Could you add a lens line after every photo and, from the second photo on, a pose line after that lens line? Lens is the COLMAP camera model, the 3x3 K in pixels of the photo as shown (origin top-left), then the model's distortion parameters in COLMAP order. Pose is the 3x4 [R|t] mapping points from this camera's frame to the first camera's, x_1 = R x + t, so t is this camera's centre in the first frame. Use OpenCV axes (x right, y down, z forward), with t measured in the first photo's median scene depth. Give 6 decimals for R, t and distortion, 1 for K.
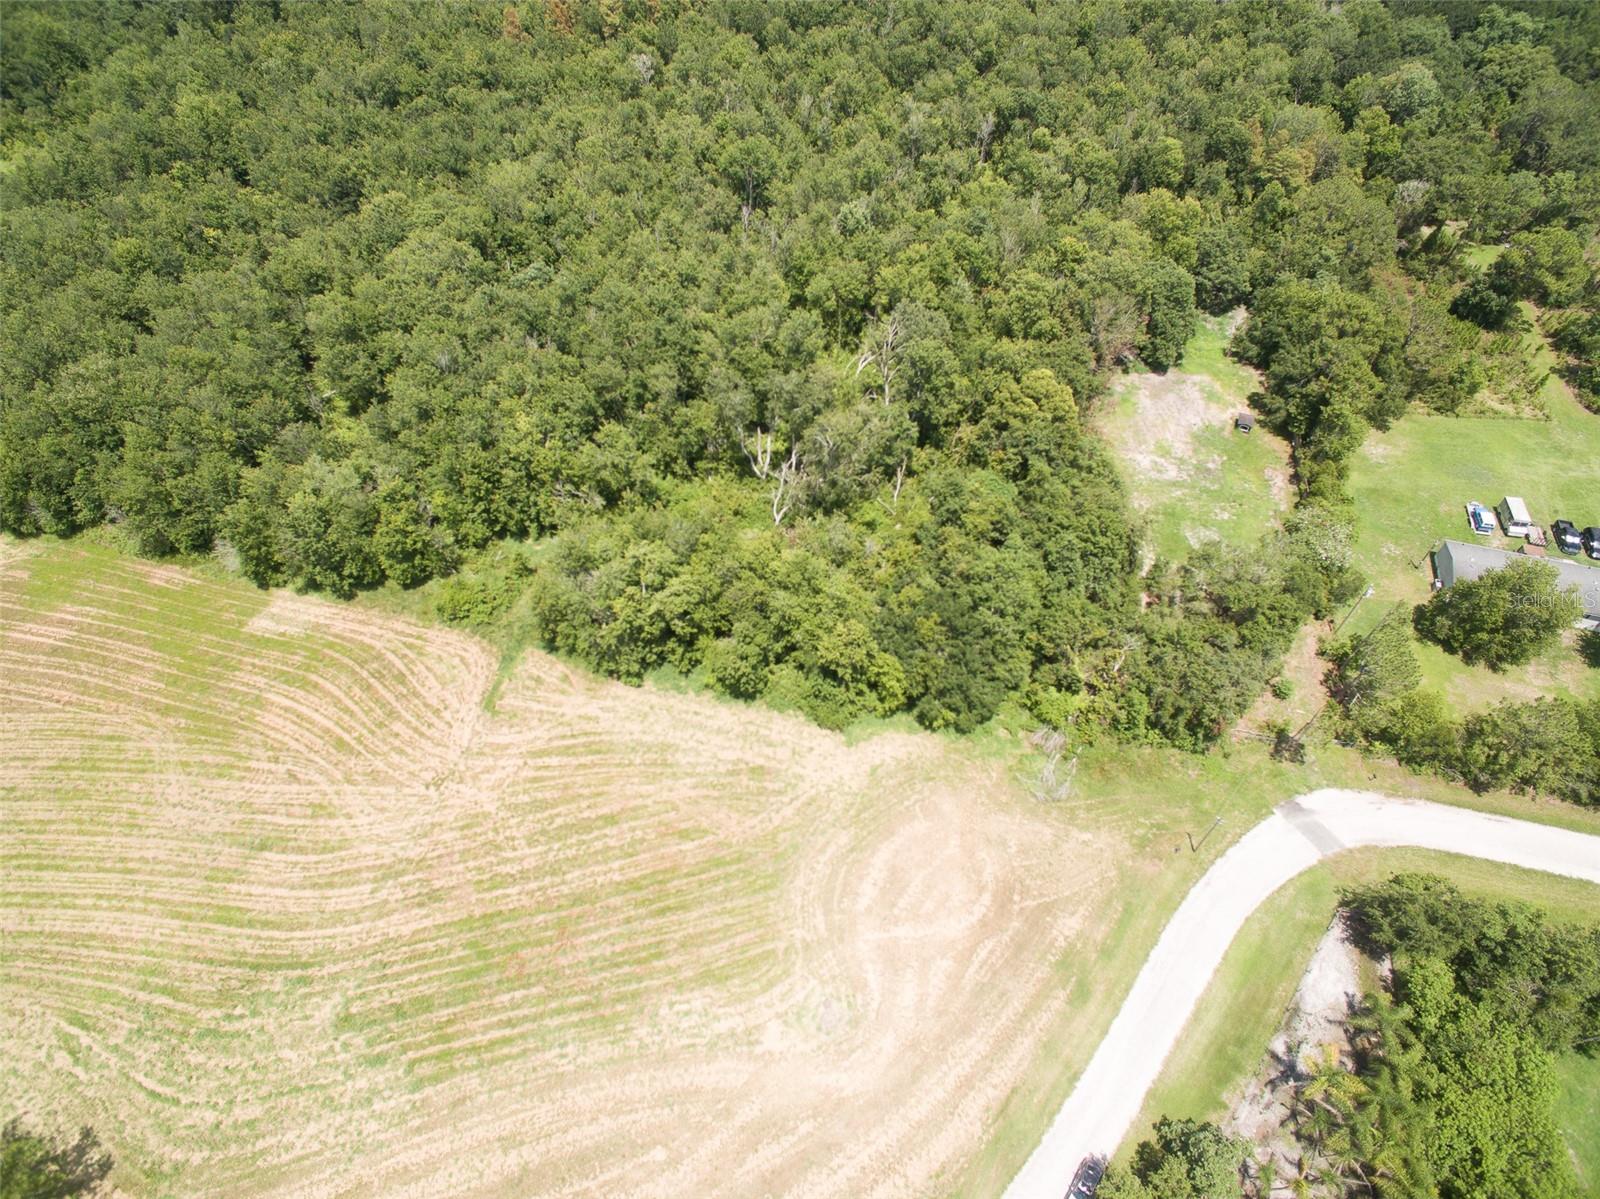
lens RADIAL K [[930.4, 0, 794.3], [0, 930.4, 589.7], [0, 0, 1]] dist [-0.120040, 0.085846]
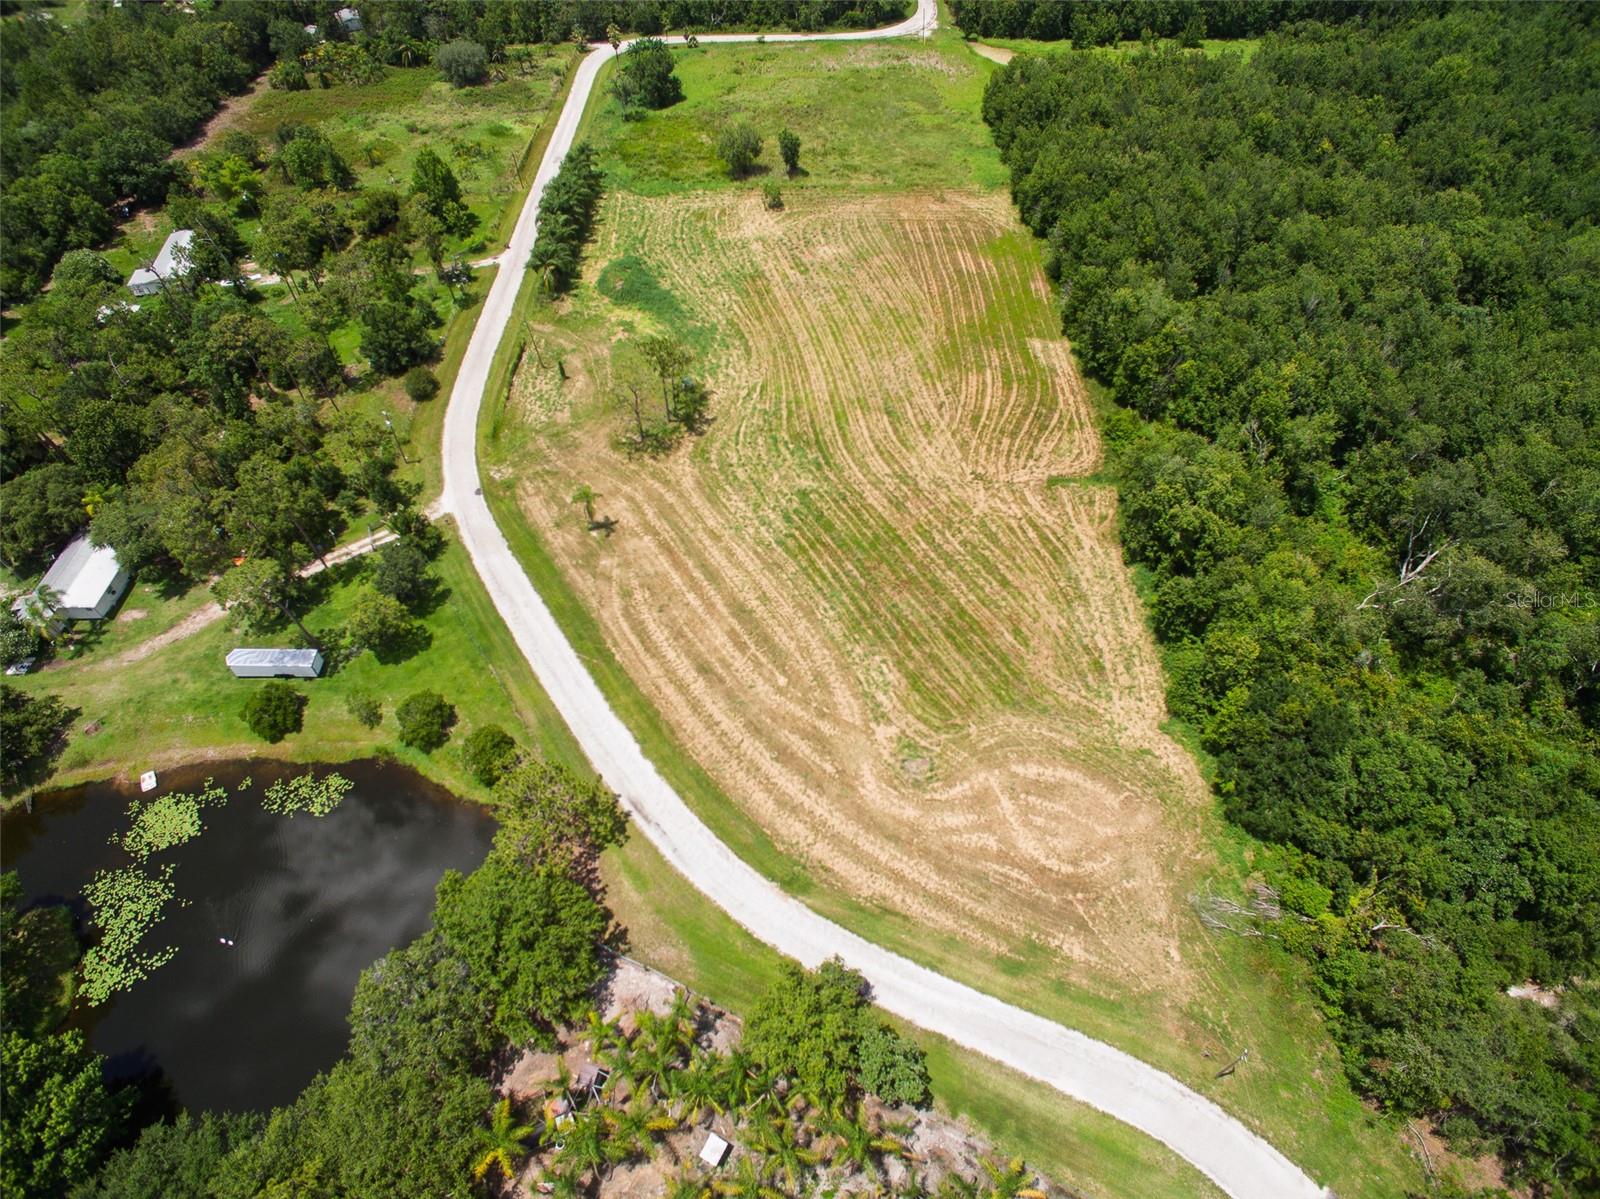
lens RADIAL K [[930.4, 0, 793.1], [0, 930.4, 587.2], [0, 0, 1]] dist [-0.120040, 0.085846]
pose [[0.247974, 0.738565, -0.626921, 0.526303], [-0.740796, 0.561582, 0.368575, 0.008995], [0.624284, 0.373024, 0.686383, -0.016755]]
